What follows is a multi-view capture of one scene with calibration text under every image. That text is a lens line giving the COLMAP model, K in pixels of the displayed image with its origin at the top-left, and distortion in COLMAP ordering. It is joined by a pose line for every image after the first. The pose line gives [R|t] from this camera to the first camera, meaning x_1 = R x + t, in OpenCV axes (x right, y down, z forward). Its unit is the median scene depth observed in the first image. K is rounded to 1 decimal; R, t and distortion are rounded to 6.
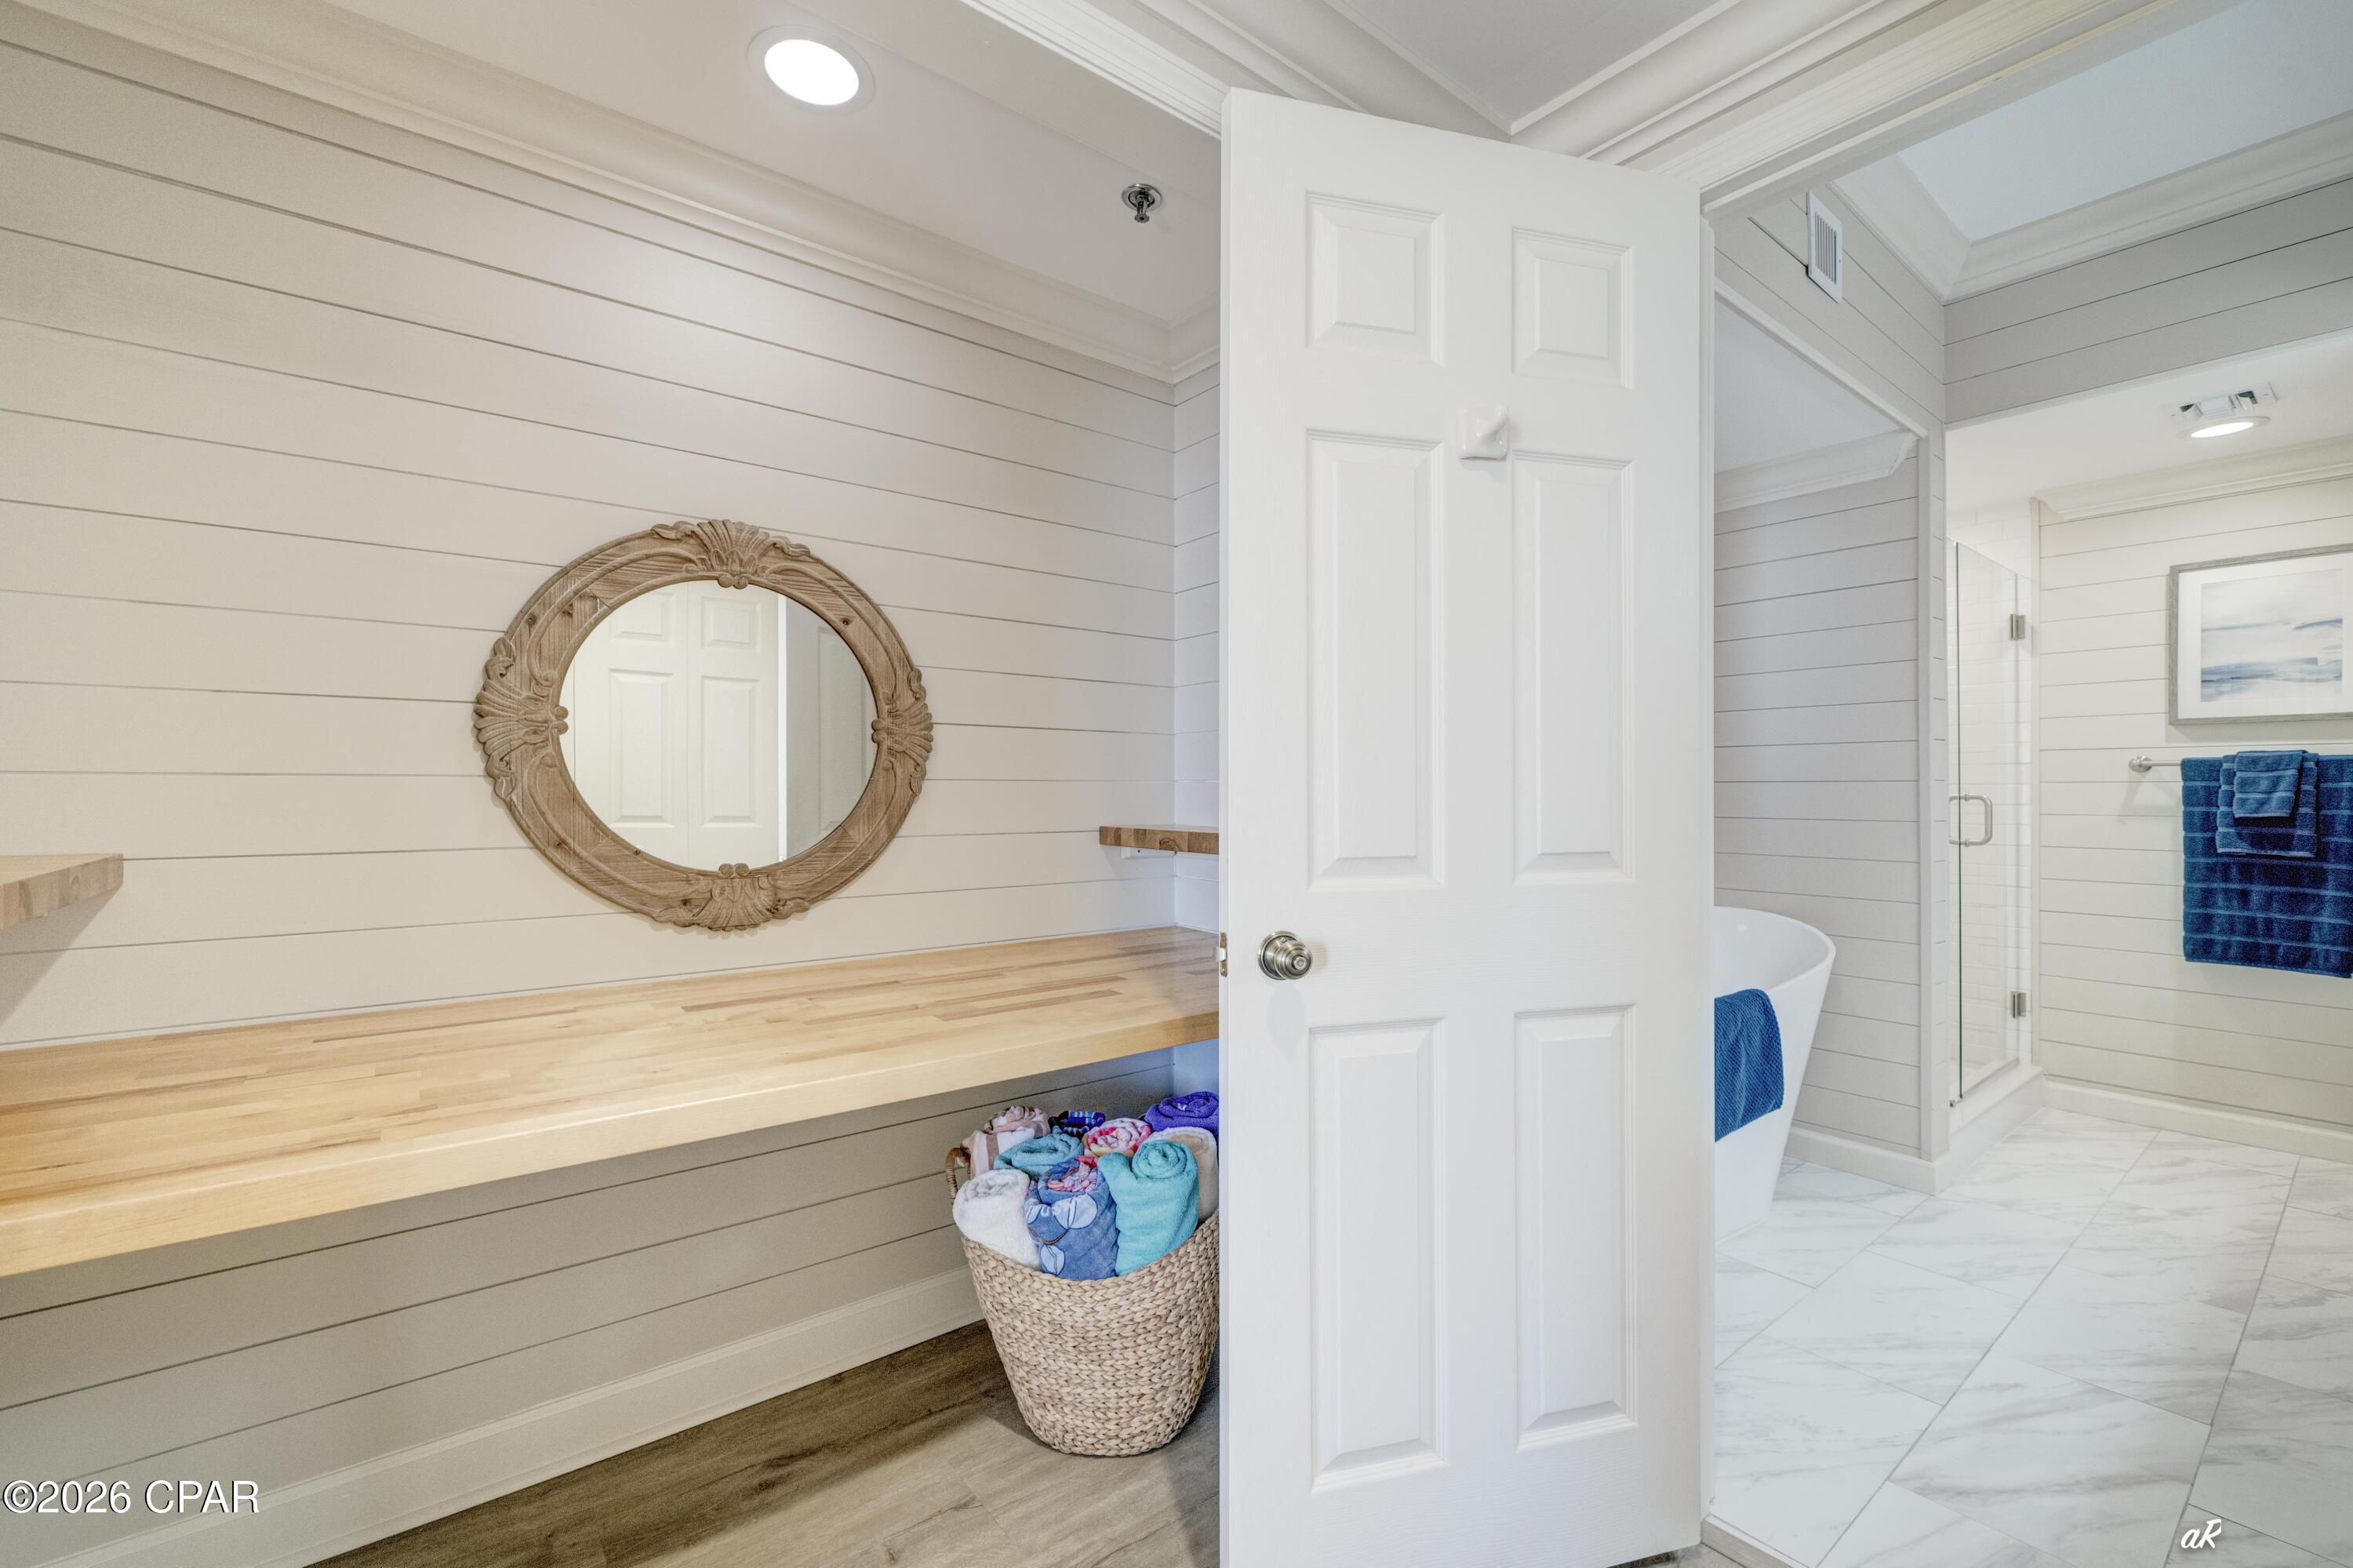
lens RADIAL K [[962.4, 0, 1151.7], [0, 962.4, 793.3], [0, 0, 1]] dist [0.003580, 0.000863]
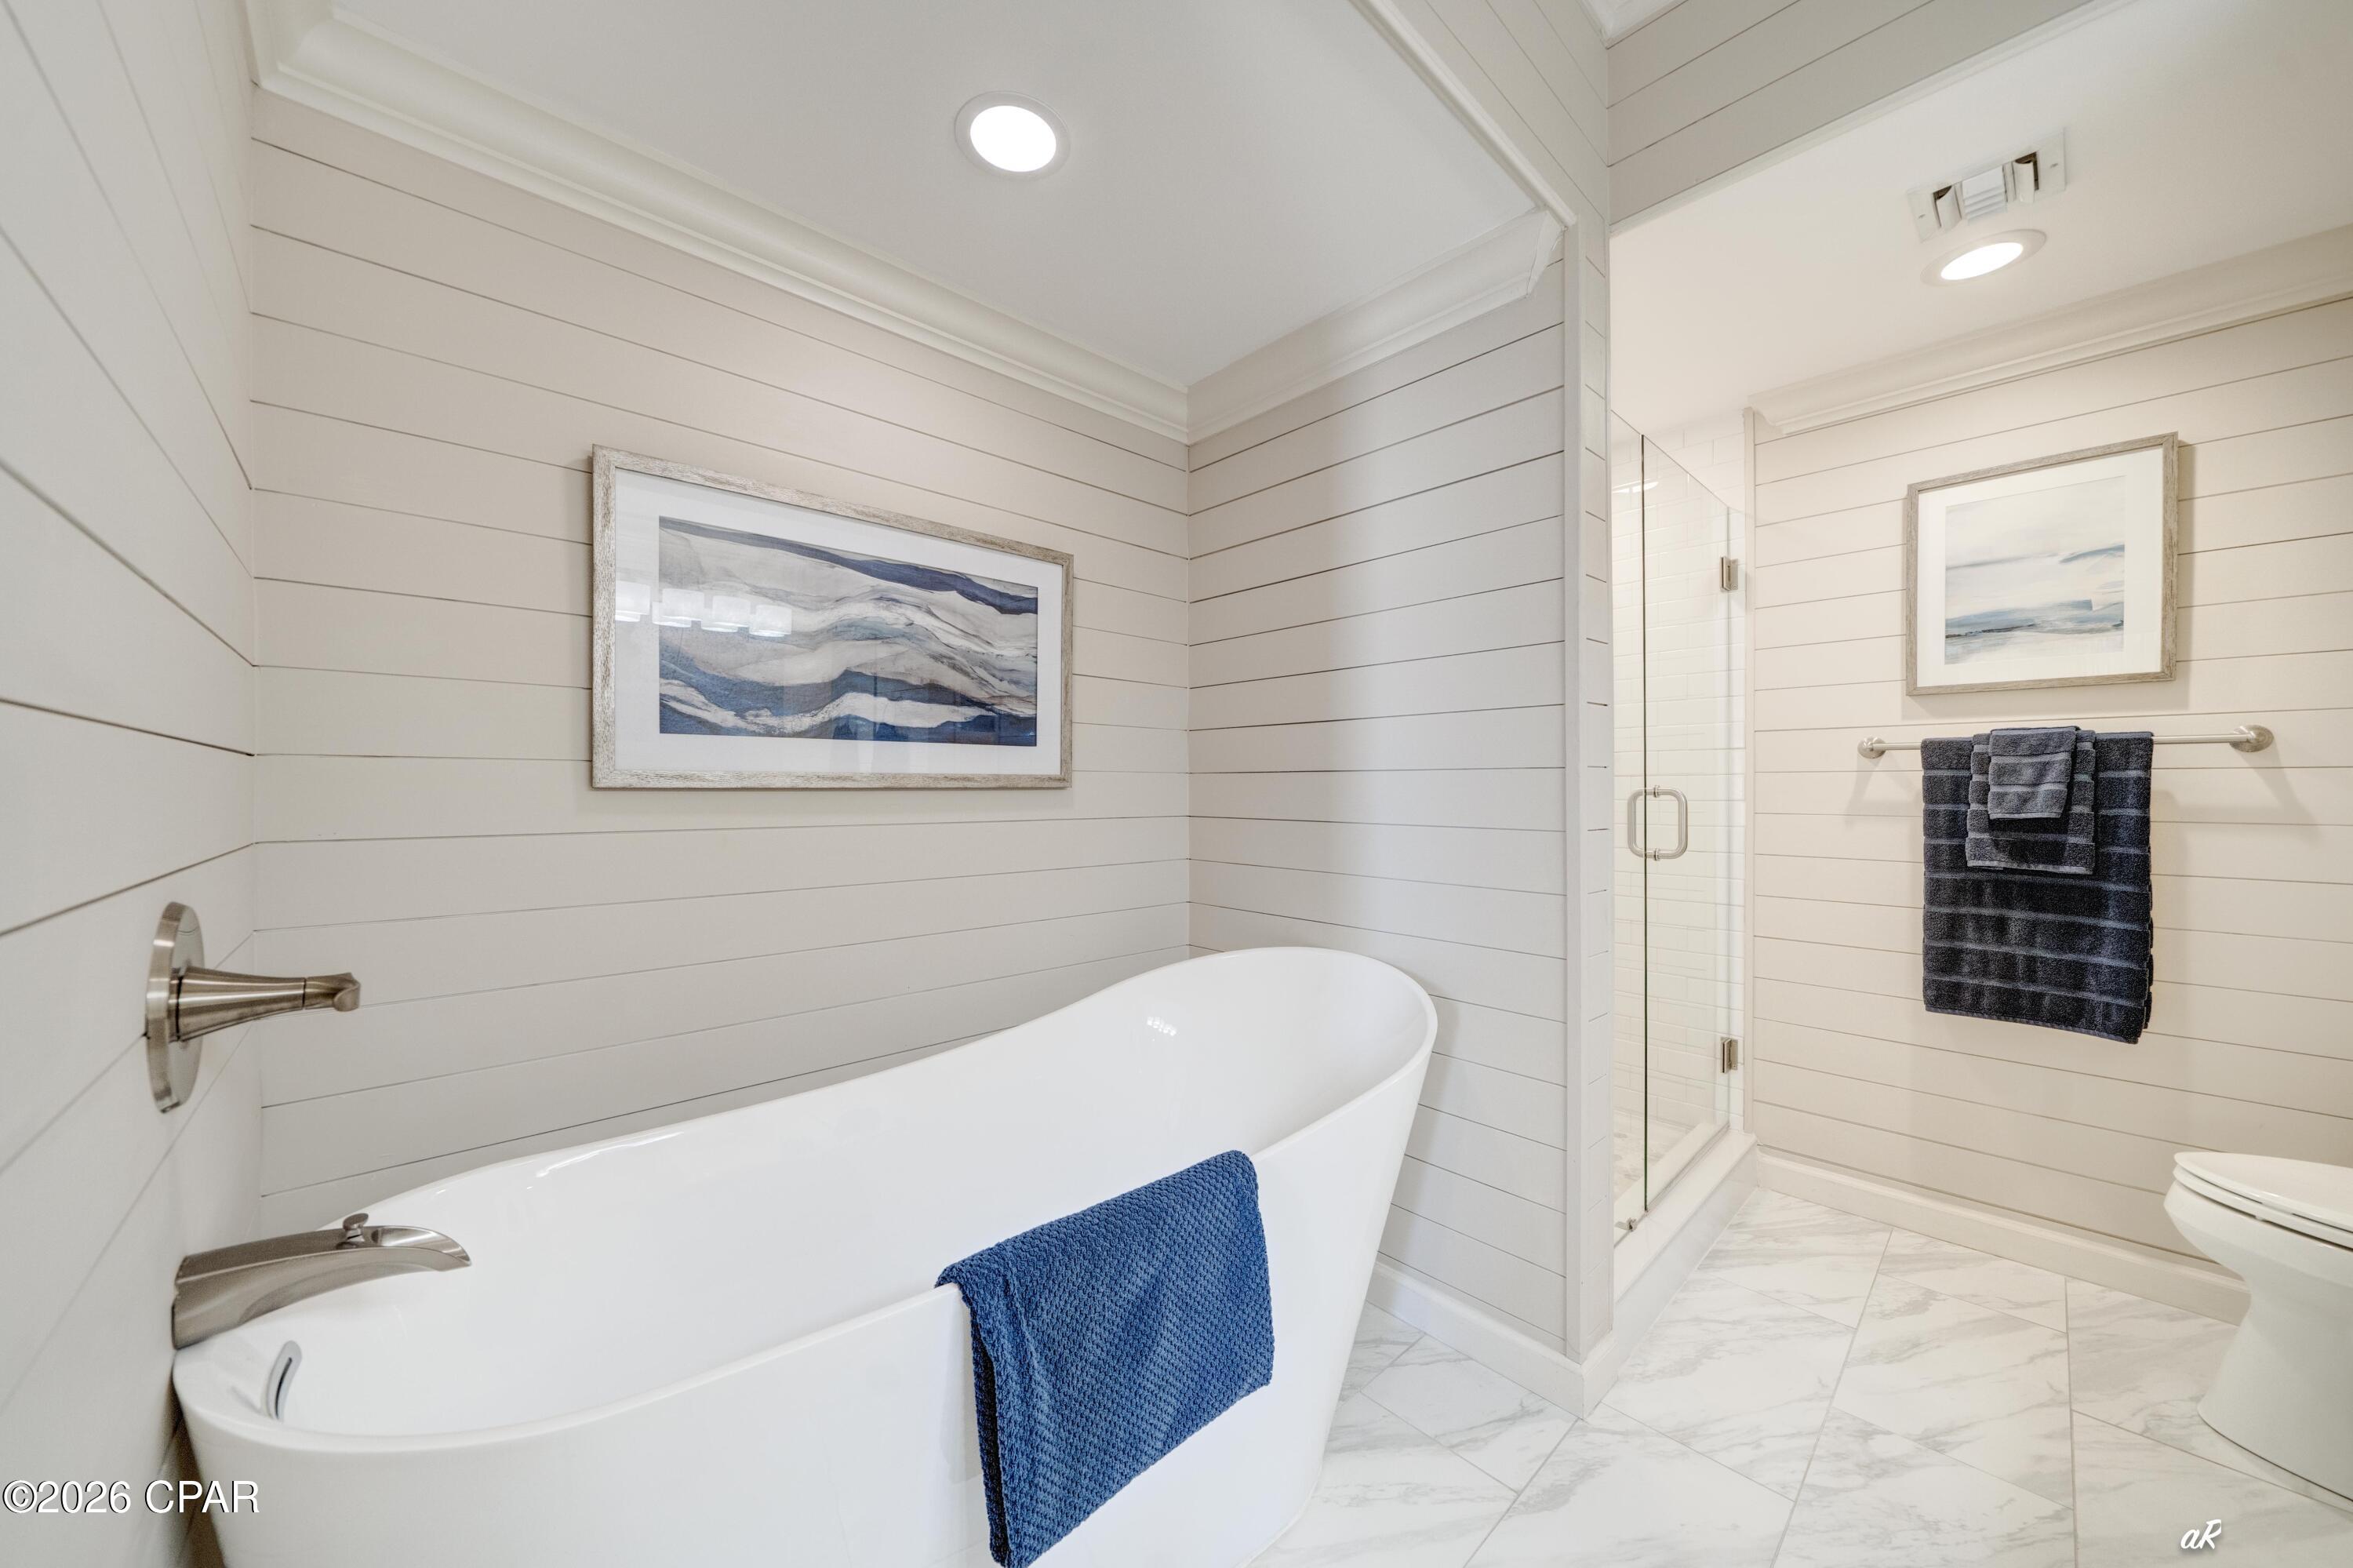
lens RADIAL K [[818.5, 0, 1165.0], [0, 818.5, 791.0], [0, 0, 1]] dist [-0.005845, 0.000468]
pose [[0.995516, -0.001787, 0.094573, 0.425346], [0.001342, 0.999988, 0.004766, 0.000015], [-0.094581, -0.004617, 0.995506, 0.431701]]
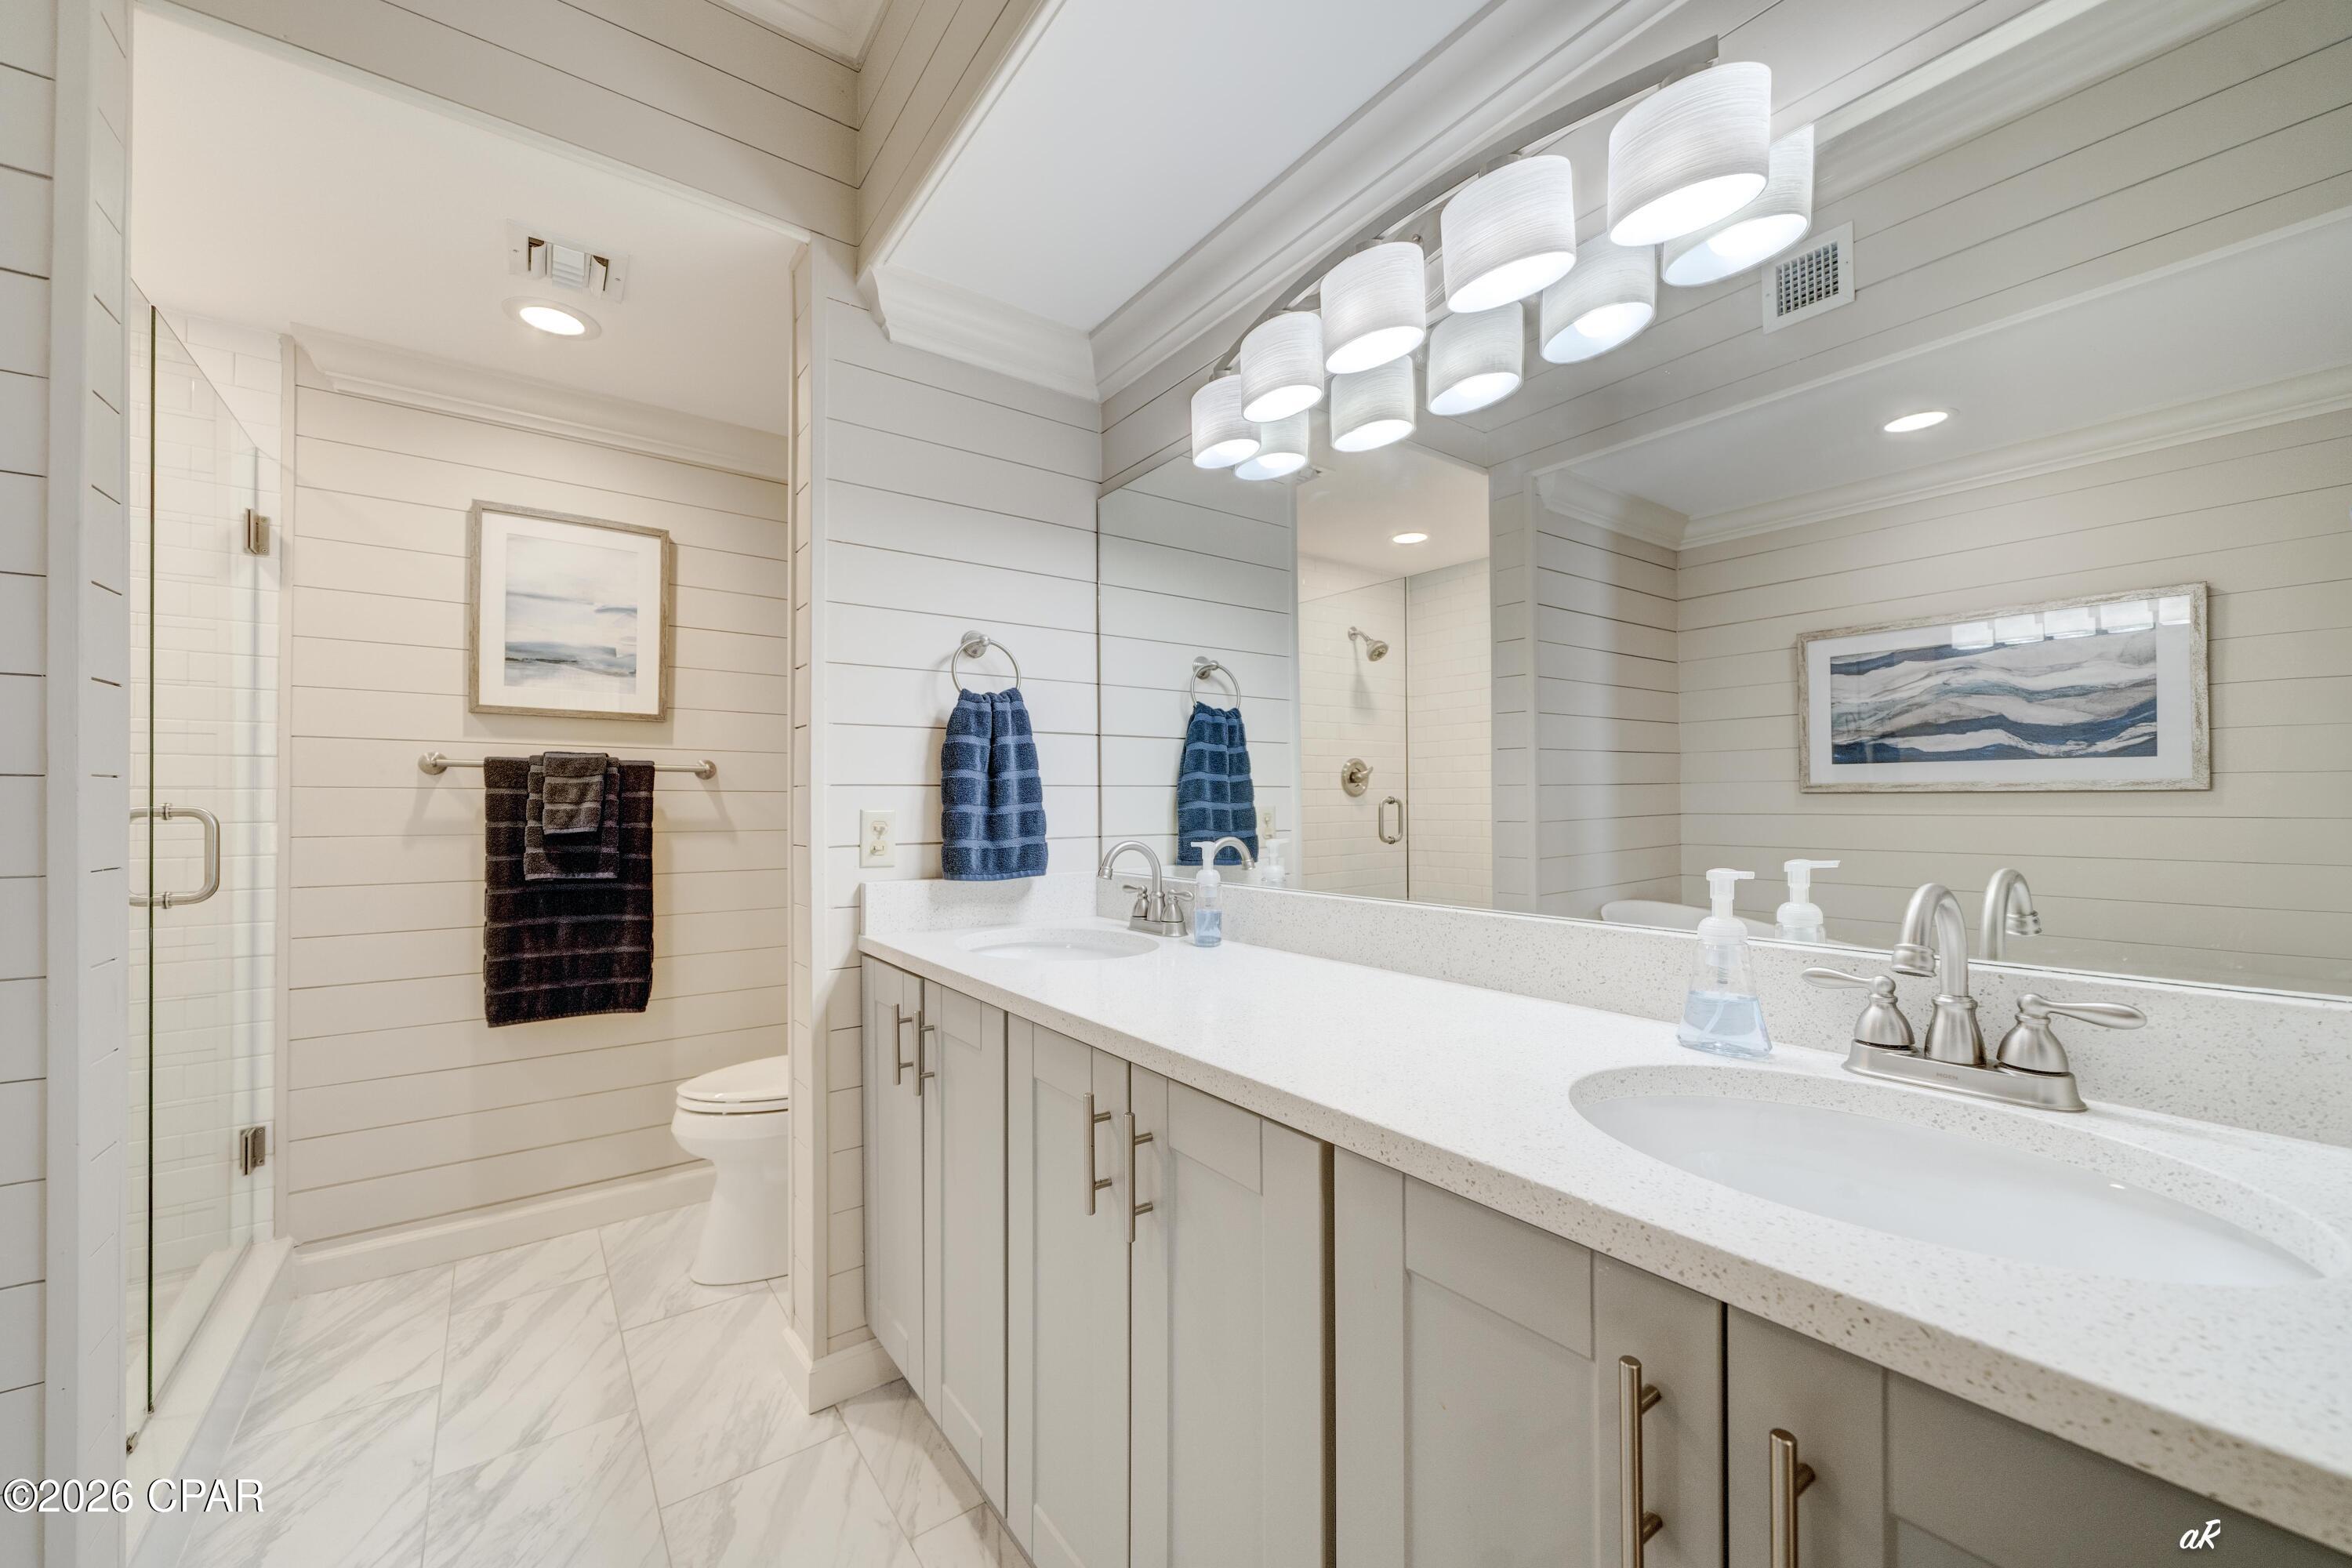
lens RADIAL K [[901.1, 0, 1166.2], [0, 901.1, 794.6], [0, 0, 1]] dist [-0.003756, -0.000995]
pose [[0.017164, 0.009716, 0.999805, 0.380401], [-0.000340, 0.999953, -0.009711, -0.000624], [-0.999853, -0.000173, 0.017167, 0.464237]]
